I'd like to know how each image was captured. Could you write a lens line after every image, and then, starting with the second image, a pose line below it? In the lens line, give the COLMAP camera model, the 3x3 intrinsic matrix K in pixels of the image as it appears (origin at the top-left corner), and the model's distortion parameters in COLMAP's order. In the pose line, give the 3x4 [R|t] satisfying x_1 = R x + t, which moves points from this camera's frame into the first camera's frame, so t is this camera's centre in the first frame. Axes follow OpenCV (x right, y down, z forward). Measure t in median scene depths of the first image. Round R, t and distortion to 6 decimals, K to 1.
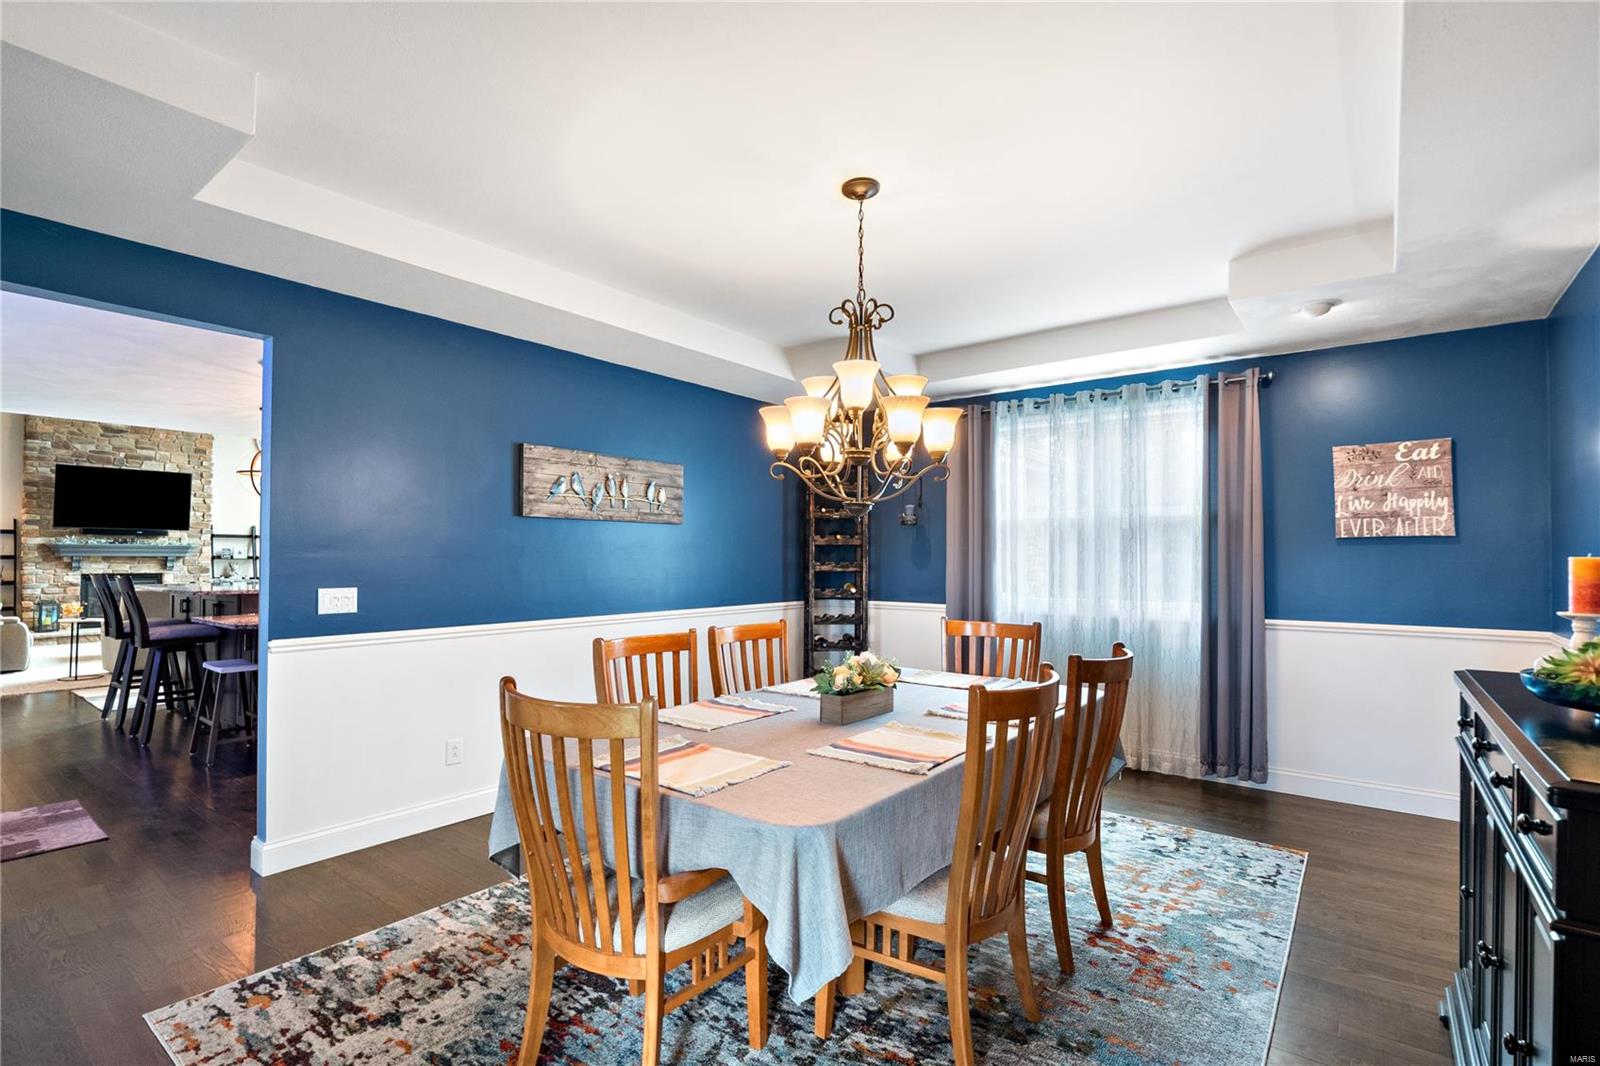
lens RADIAL K [[747.5, 0, 798.0], [0, 747.5, 542.3], [0, 0, 1]] dist [-0.041545, 0.010519]
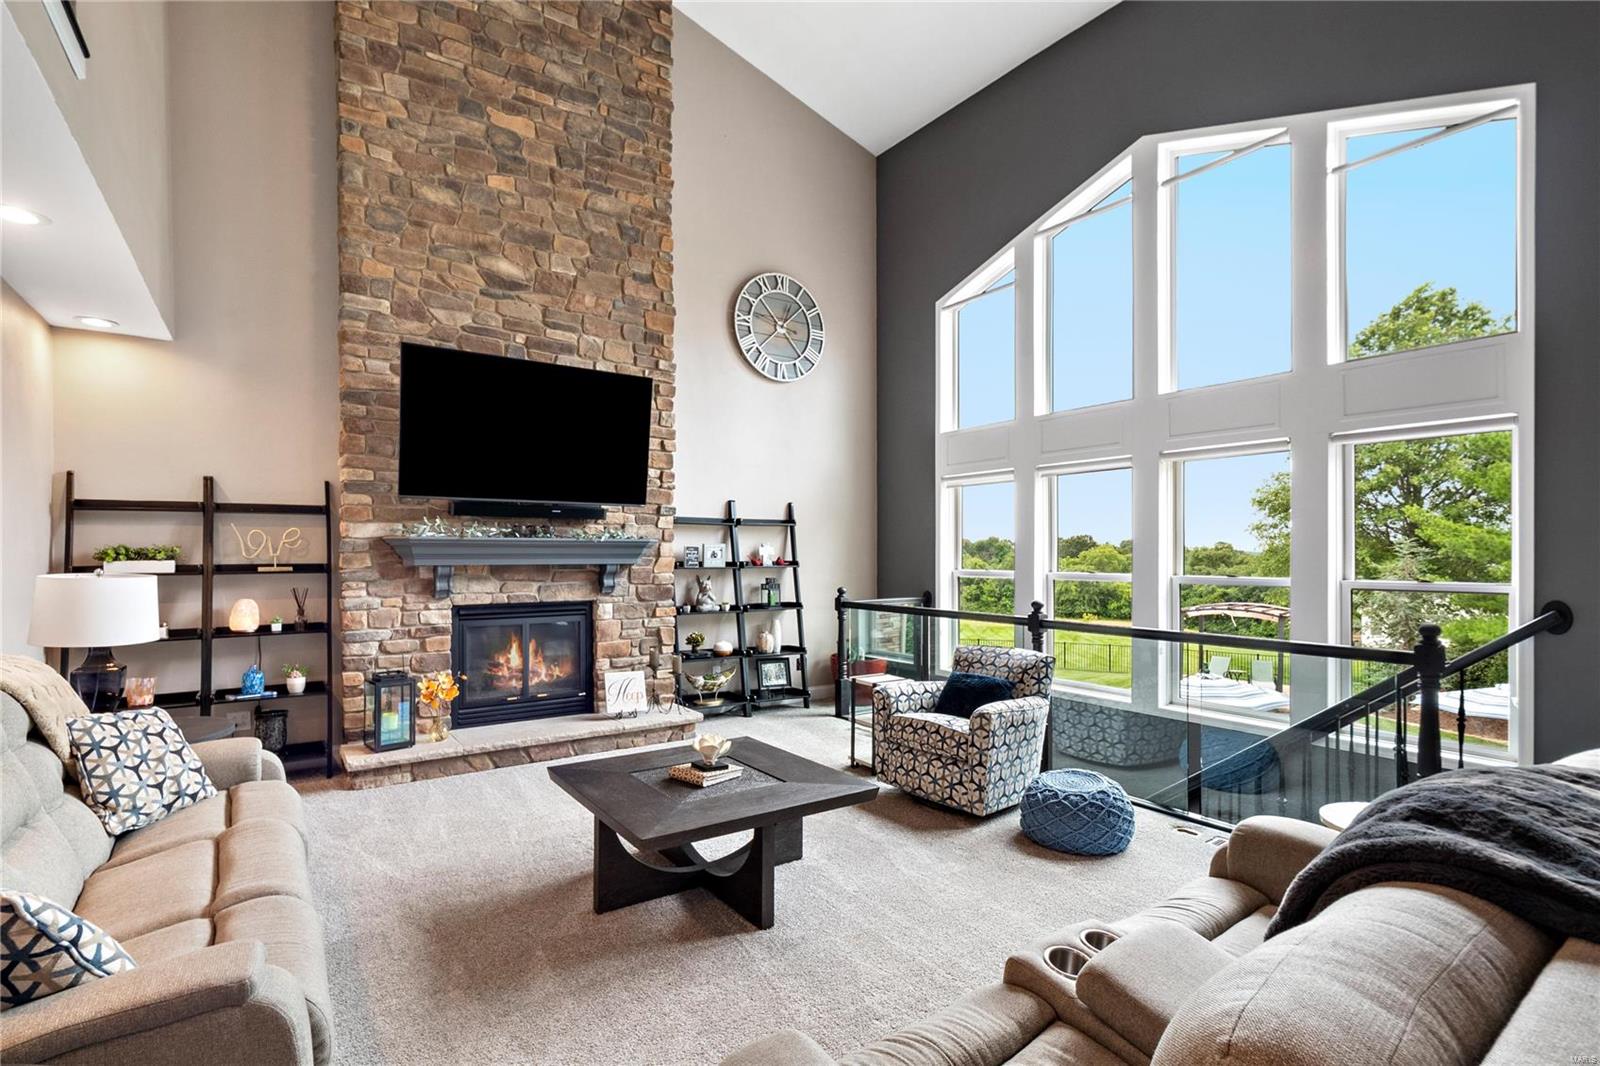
lens RADIAL K [[757.4, 0, 781.4], [0, 757.4, 558.6], [0, 0, 1]] dist [-0.000397, 0.000008]
pose [[0.947187, 0.001742, -0.320678, -0.651389], [0.006566, 0.999670, 0.024826, 0.004955], [0.320615, -0.025620, 0.946863, 0.628299]]
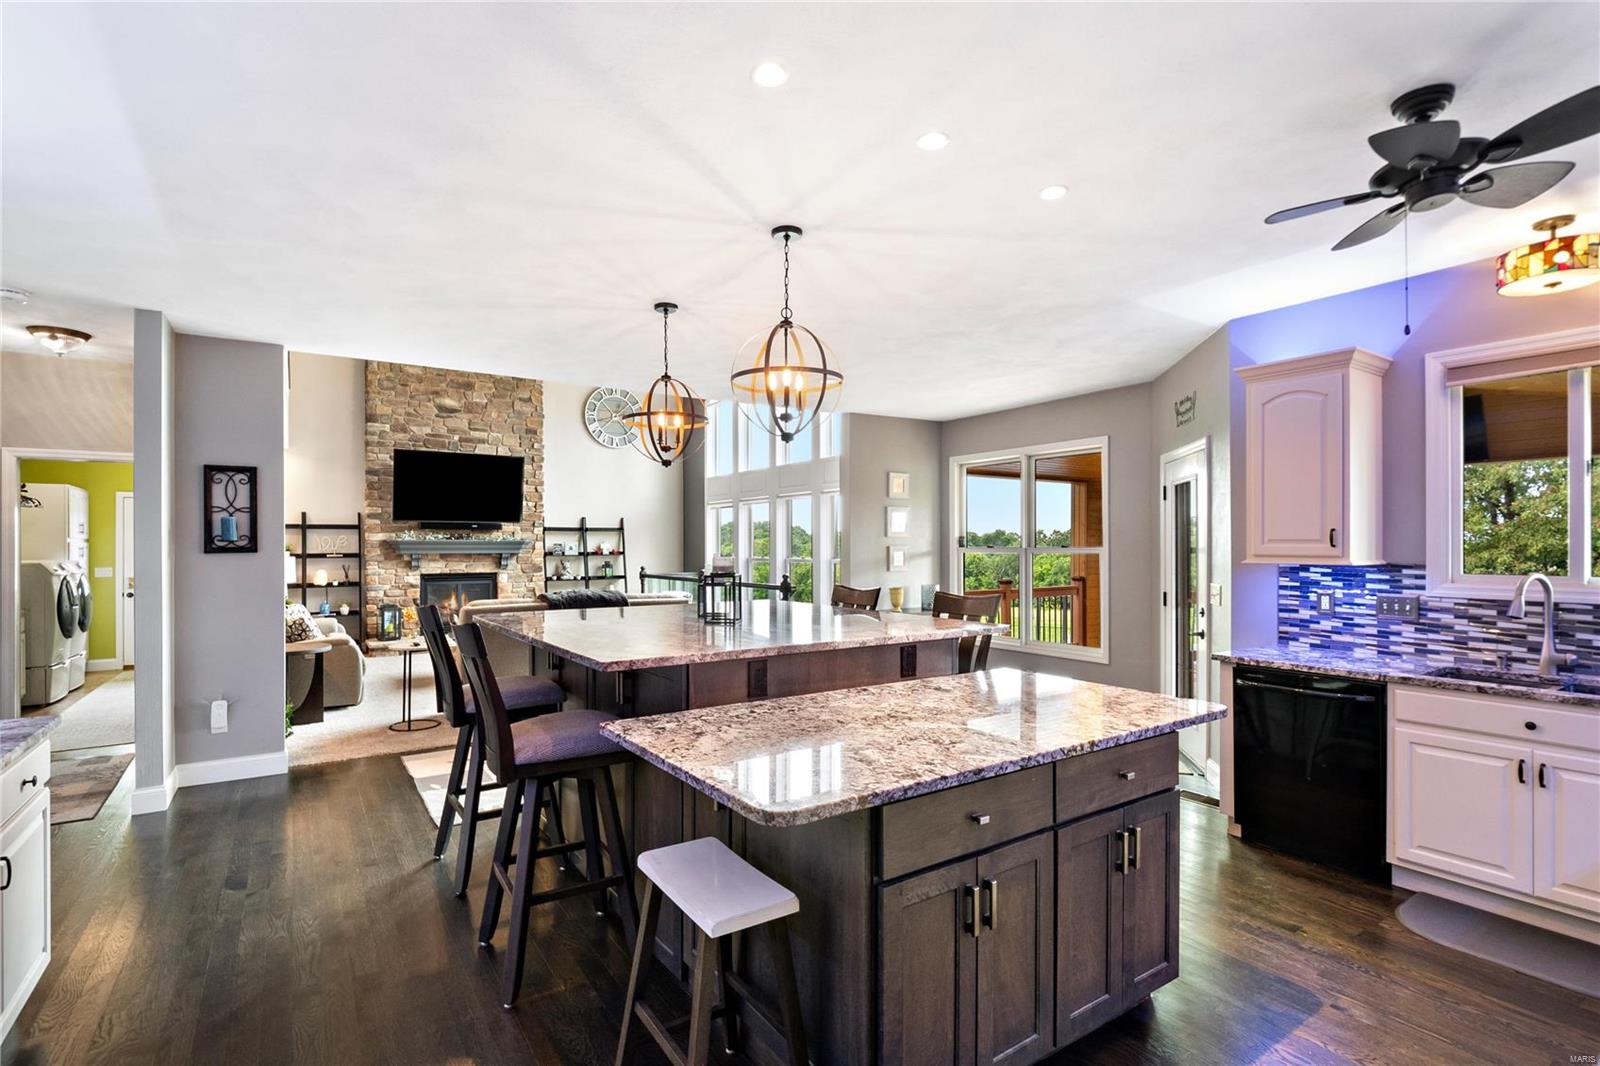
lens RADIAL K [[746.7, 0, 770.3], [0, 746.7, 544.2], [0, 0, 1]] dist [0.000234, 0.000320]
pose [[0.938335, -0.005384, -0.345686, -0.275114], [0.010916, 0.999842, 0.014056, -0.000618], [0.345556, -0.016962, 0.938245, 0.294829]]
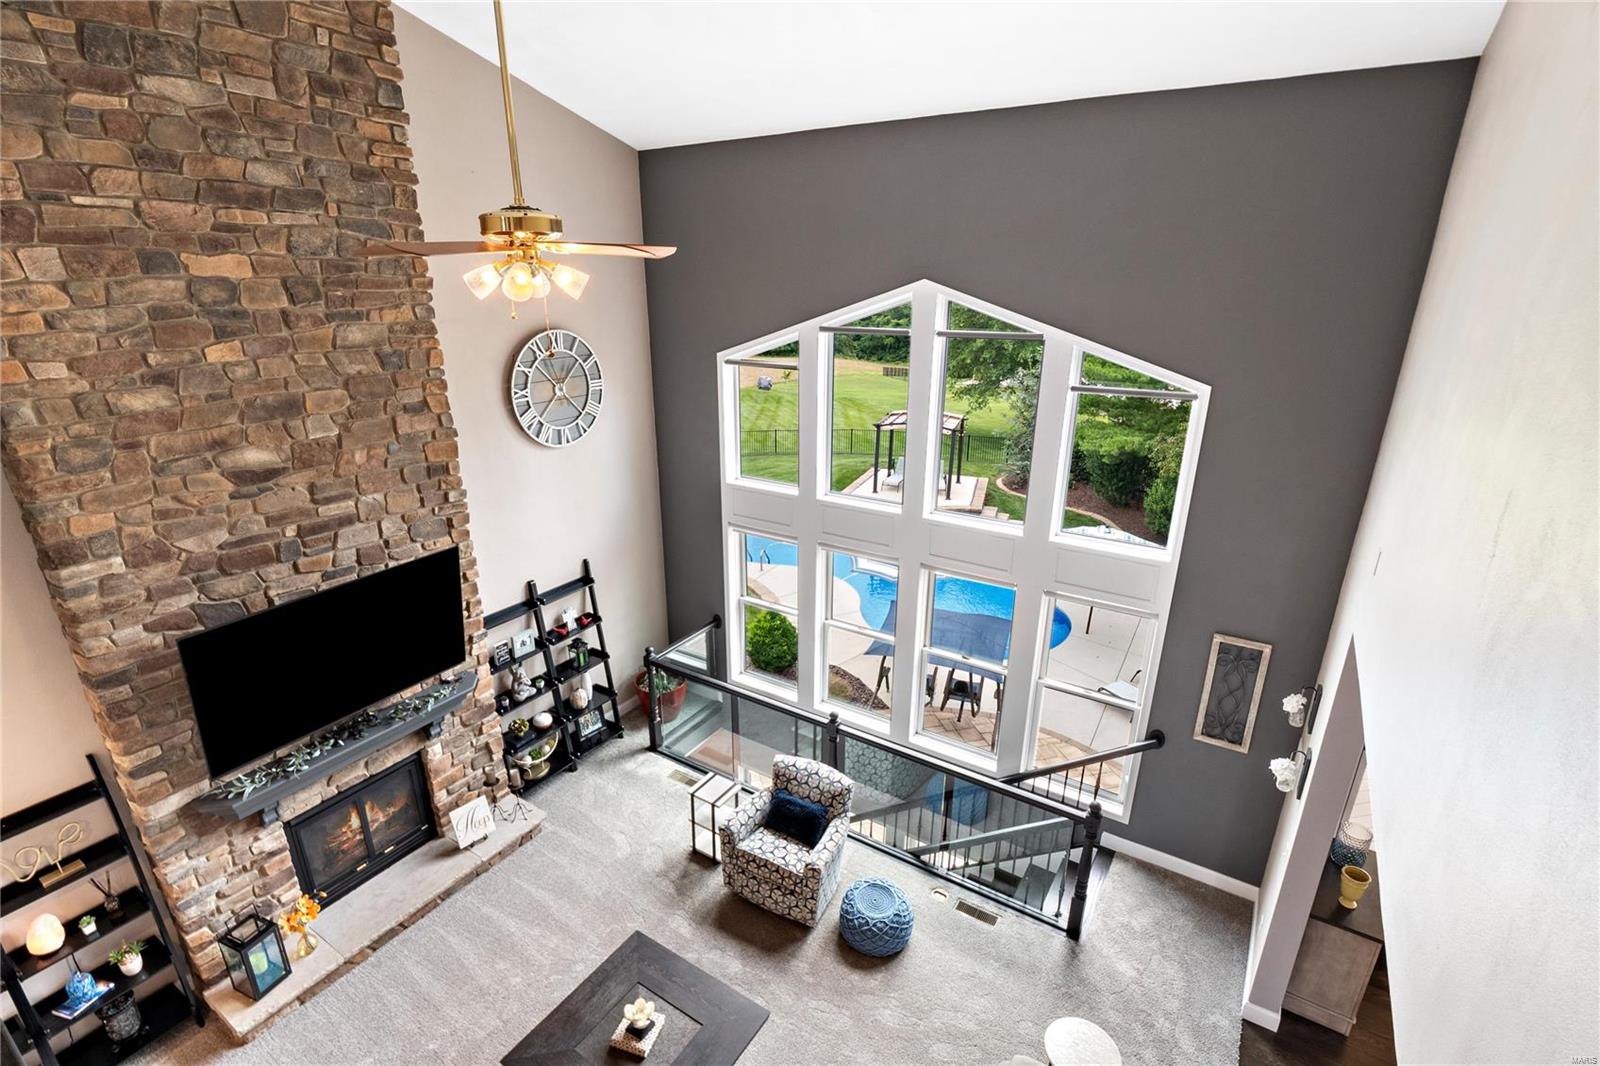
lens RADIAL K [[744.4, 0, 800.0], [0, 744.4, 533.0], [0, 0, 1]] dist [-0.042544, 0.009603]
pose [[0.996463, -0.024009, 0.080526, -0.715986], [-0.005198, 0.938867, 0.344241, -0.265300], [-0.083868, -0.343442, 0.935422, 0.633474]]
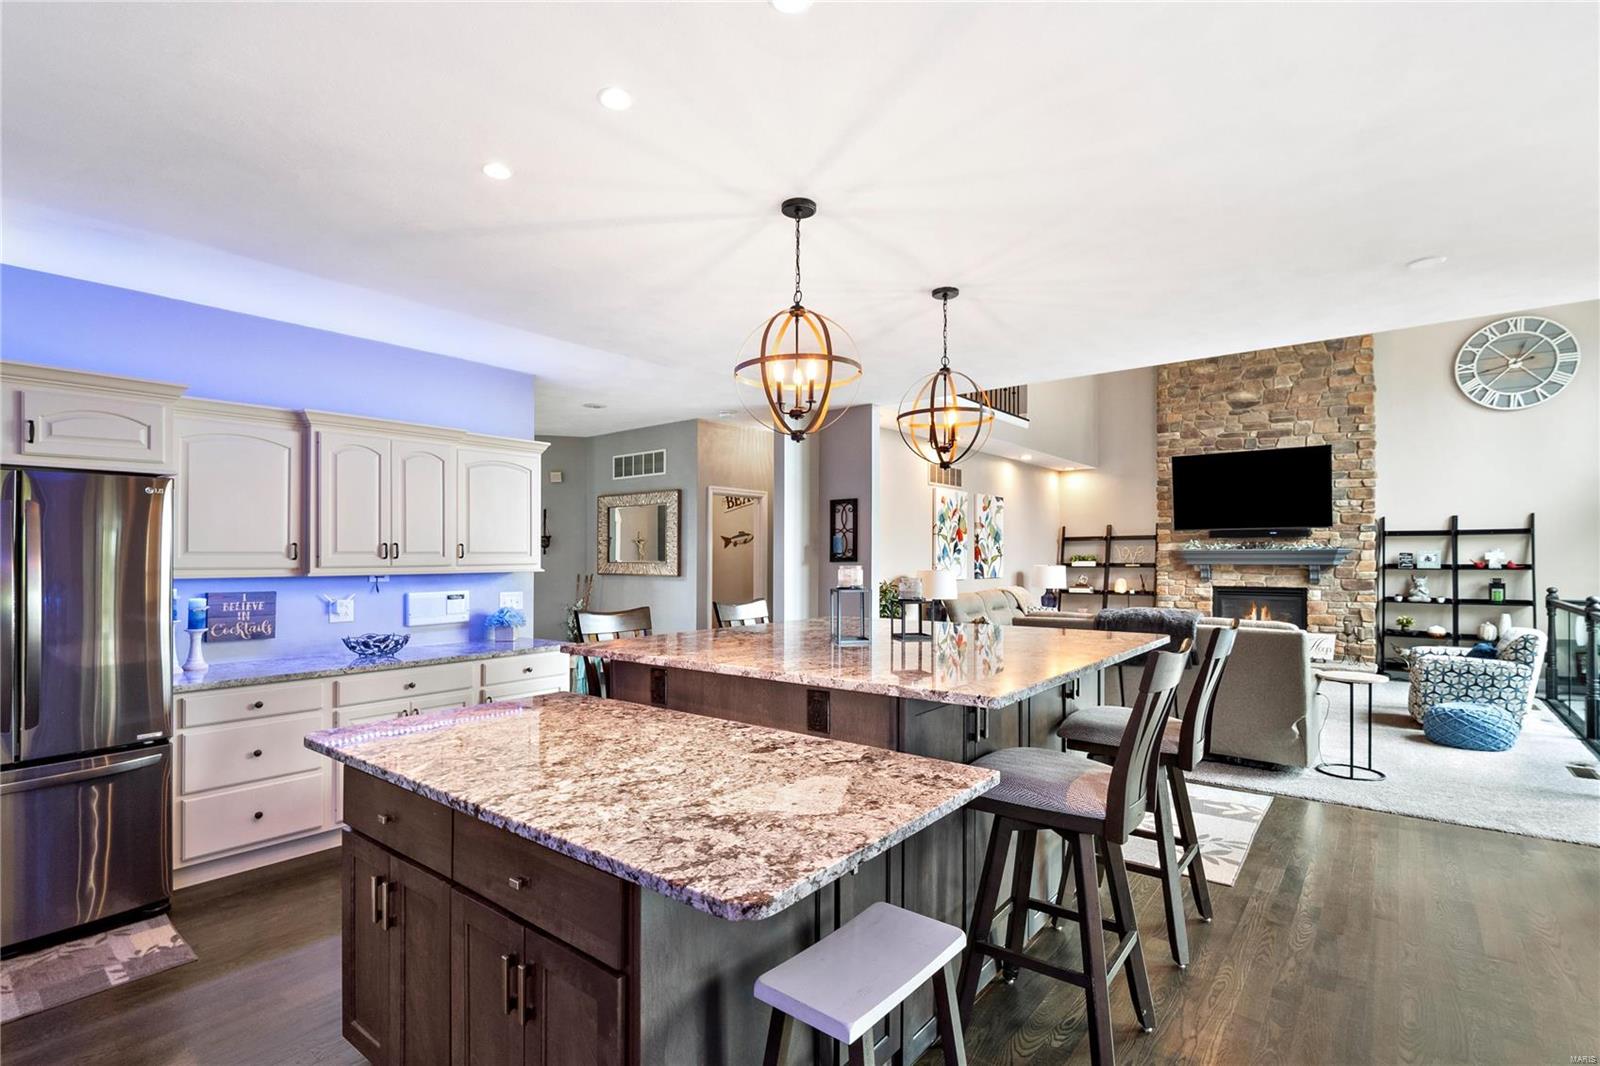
lens RADIAL K [[754.0, 0, 795.9], [0, 754.0, 549.8], [0, 0, 1]] dist [-0.018454, -0.000178]
pose [[-0.028363, -0.011975, -0.999526, -0.123986], [0.019725, 0.999727, -0.012537, 0.003820], [0.999403, -0.020071, -0.028119, 0.551464]]
